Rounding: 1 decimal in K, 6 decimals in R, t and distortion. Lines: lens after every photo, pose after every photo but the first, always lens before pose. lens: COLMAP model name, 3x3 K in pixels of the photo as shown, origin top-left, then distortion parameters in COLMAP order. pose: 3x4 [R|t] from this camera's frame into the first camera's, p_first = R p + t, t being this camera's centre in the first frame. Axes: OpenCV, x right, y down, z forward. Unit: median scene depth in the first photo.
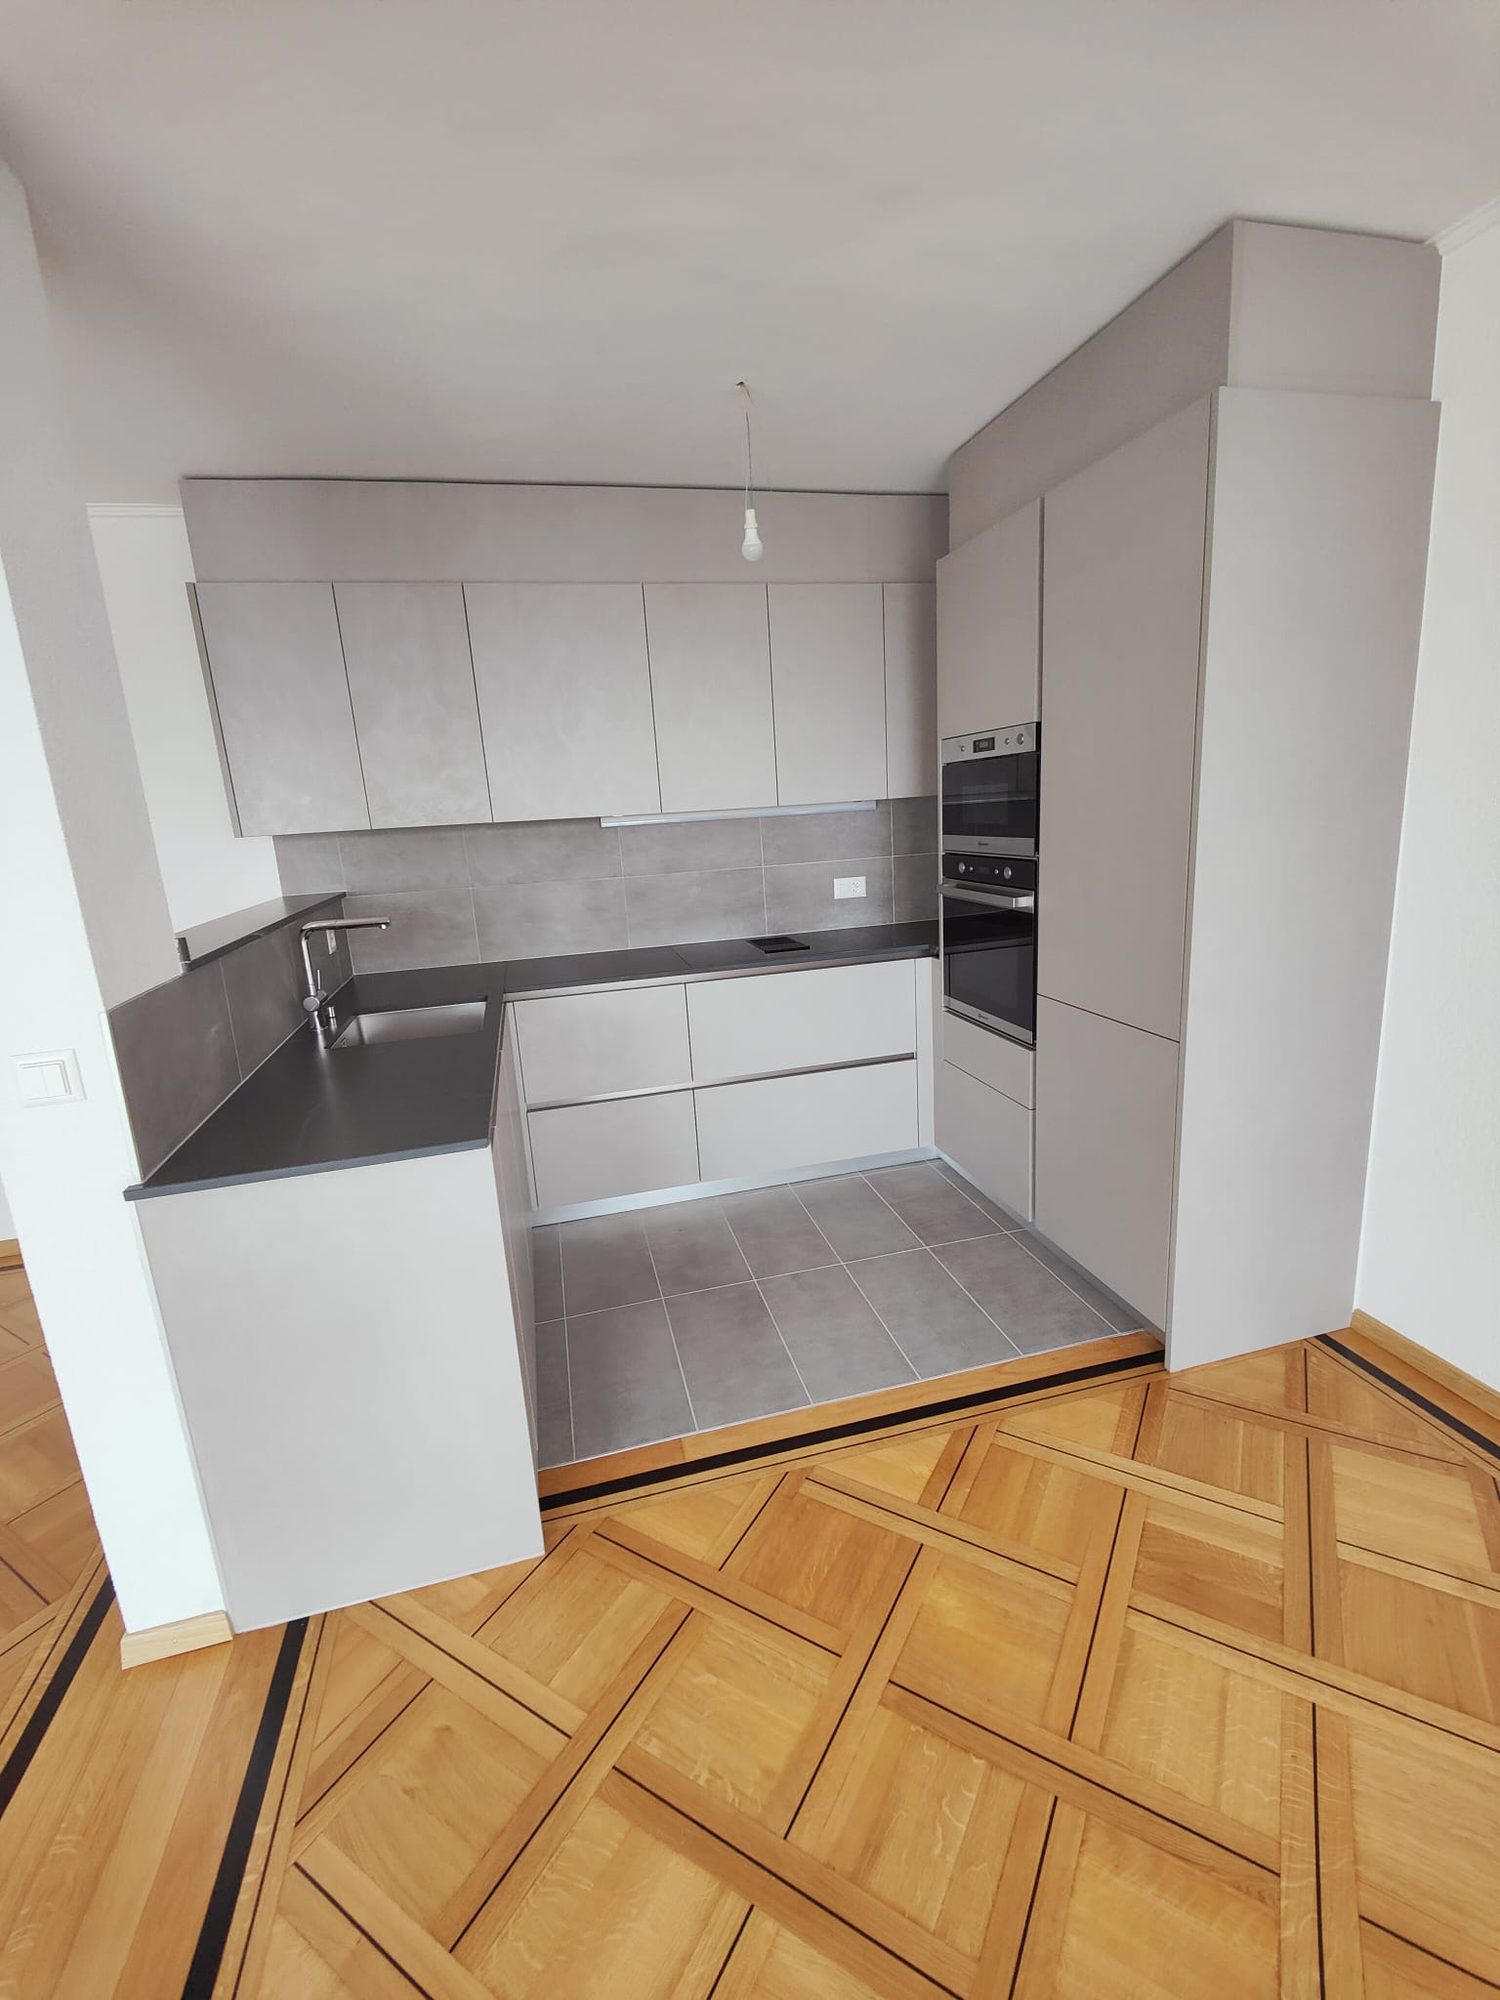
lens RADIAL K [[850.1, 0, 750.0], [0, 850.1, 1000.0], [0, 0, 1]] dist [0.000968, 0.000376]
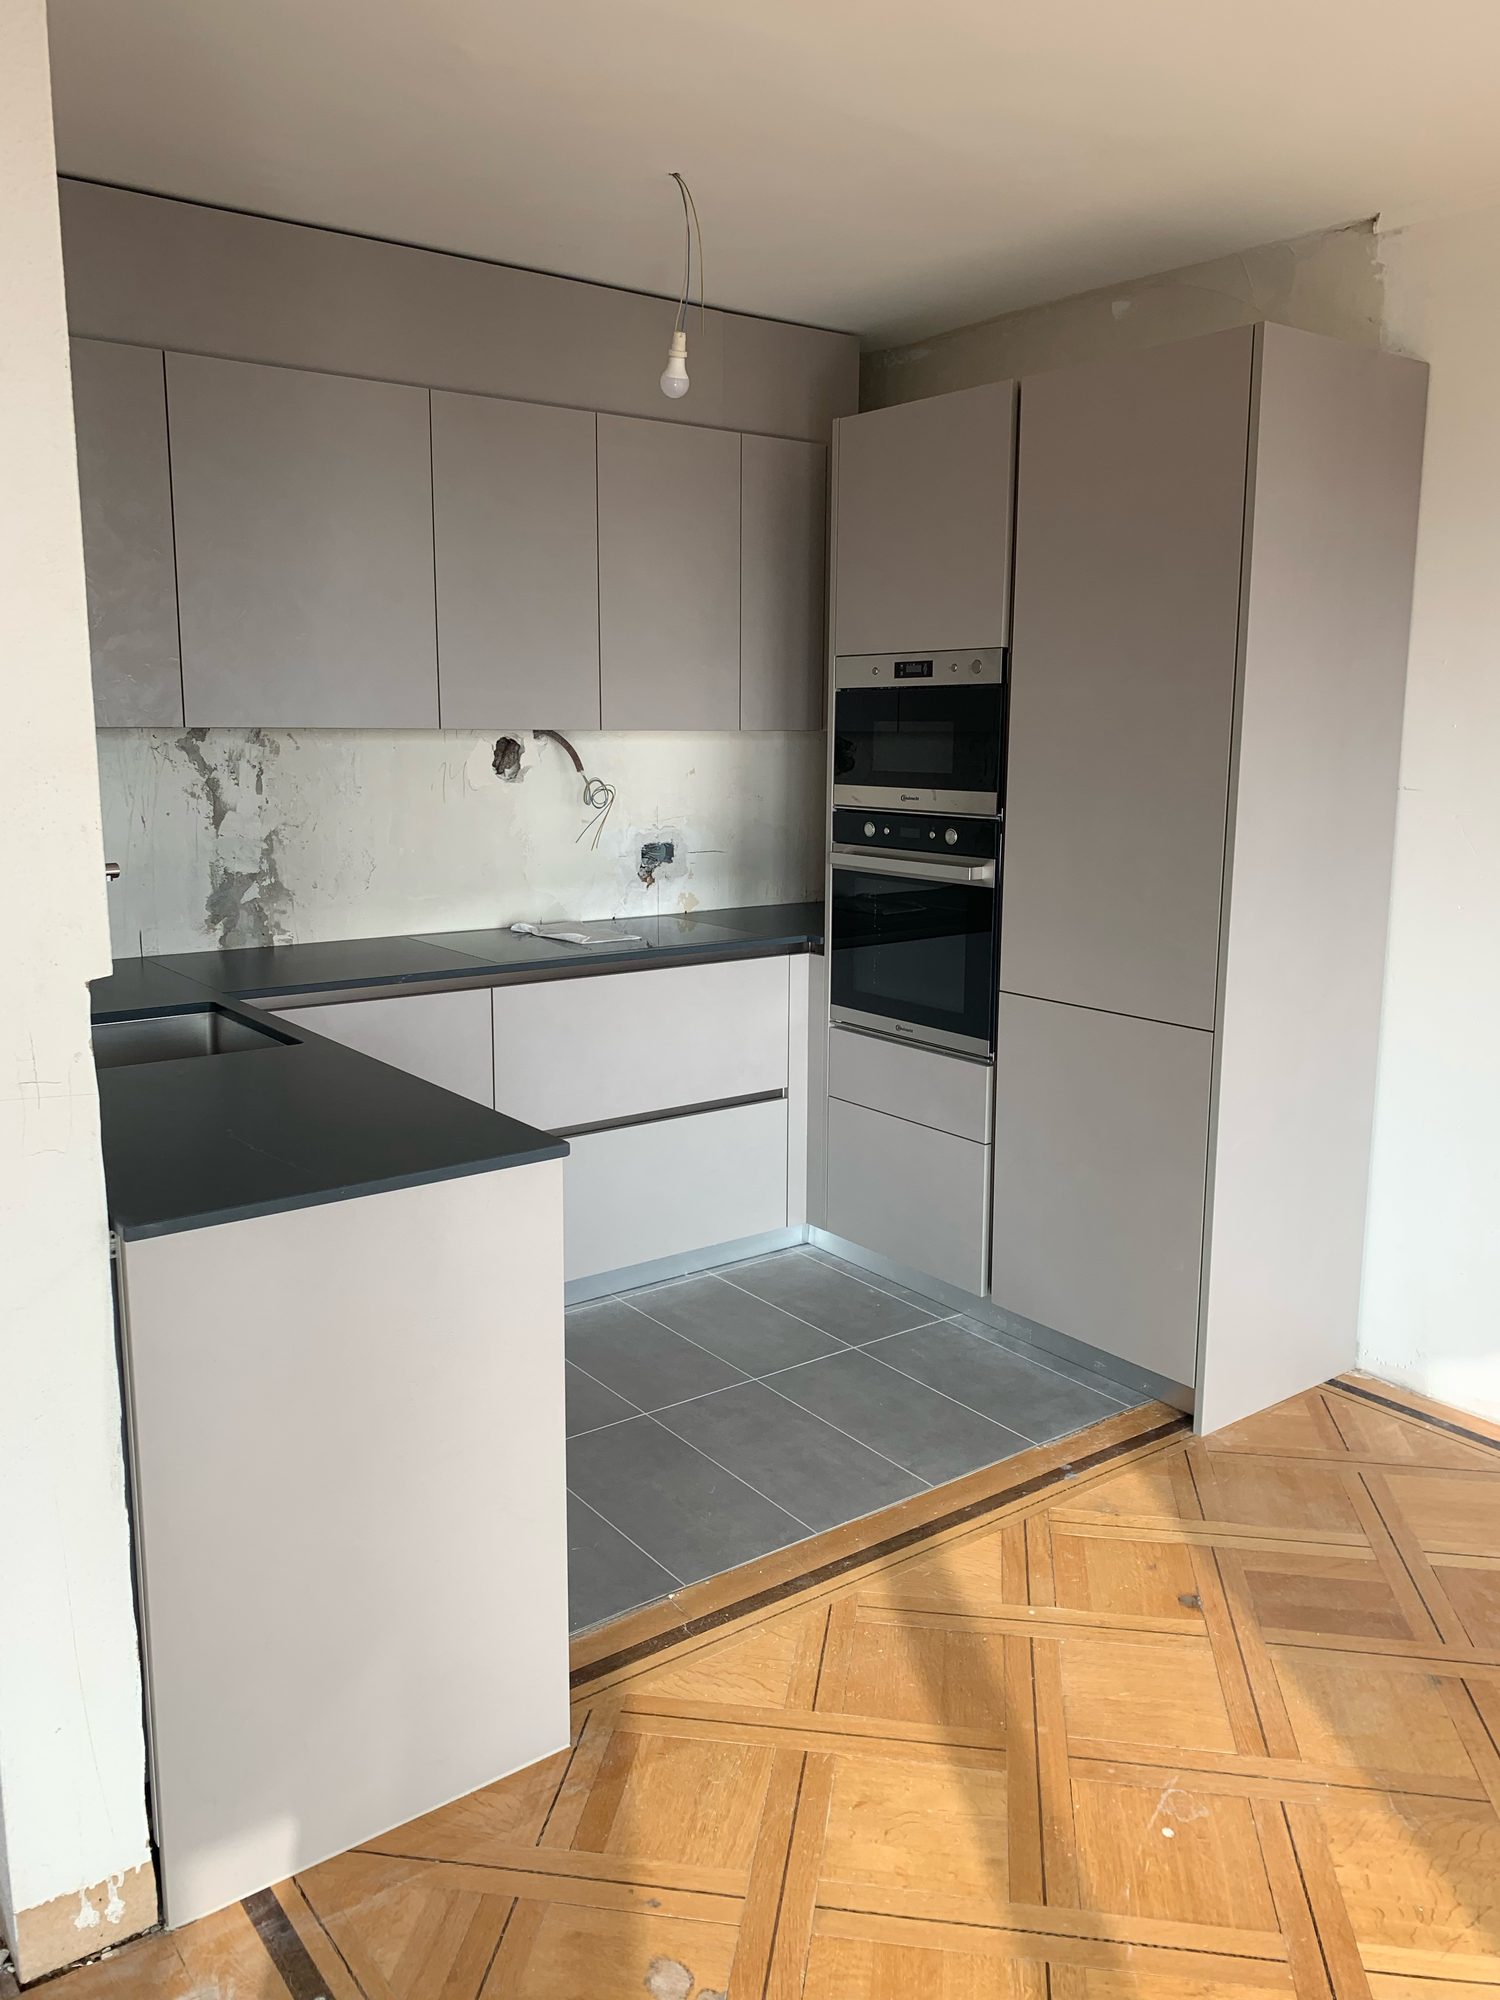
lens RADIAL K [[1458.3, 0, 750.0], [0, 1458.3, 1000.0], [0, 0, 1]] dist [0.006226, -0.002457]
pose [[0.926642, -0.006808, 0.375883, -0.370097], [0.025751, 0.998637, -0.045396, 0.054406], [-0.375061, 0.051746, 0.925555, -0.147436]]
